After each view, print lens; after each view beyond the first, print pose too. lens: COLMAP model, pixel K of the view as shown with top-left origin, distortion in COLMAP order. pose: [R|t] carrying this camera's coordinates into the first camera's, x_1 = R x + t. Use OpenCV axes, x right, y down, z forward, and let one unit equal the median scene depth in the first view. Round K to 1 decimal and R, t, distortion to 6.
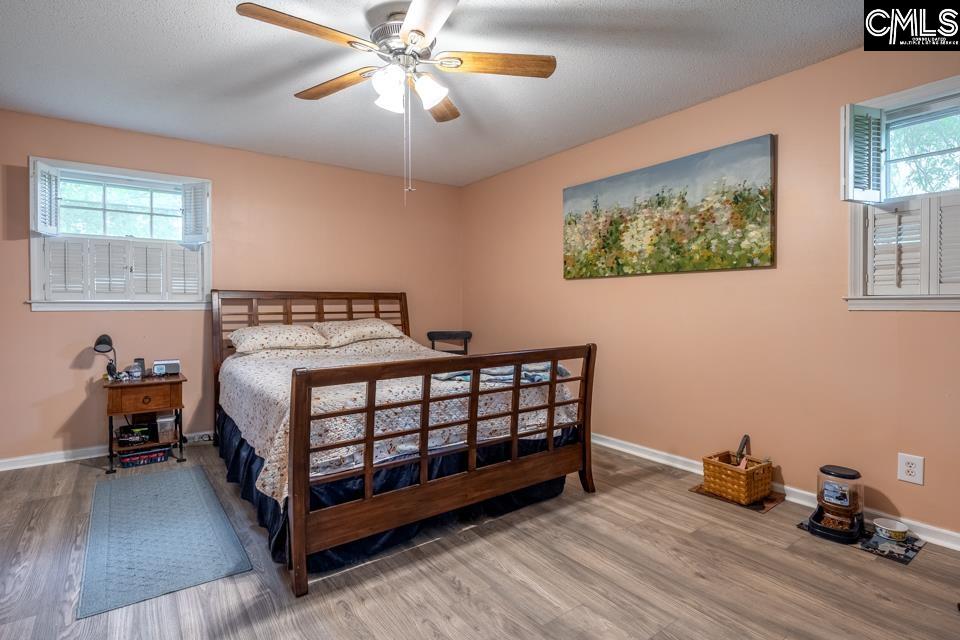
lens RADIAL K [[484.8, 0, 465.9], [0, 484.8, 312.6], [0, 0, 1]] dist [0.001610, -0.000360]
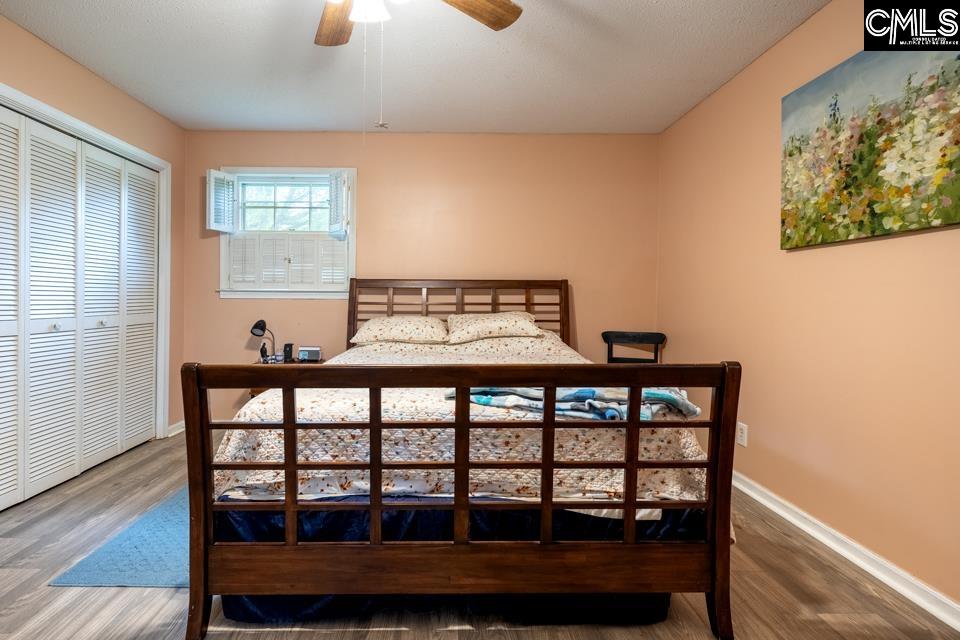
lens RADIAL K [[512.1, 0, 441.1], [0, 512.1, 310.3], [0, 0, 1]] dist [0.000036, -0.000996]
pose [[0.816407, 0.018818, -0.577170, 0.260244], [-0.017374, 0.999817, 0.008023, 0.006654], [0.577216, 0.003478, 0.816584, 0.289743]]
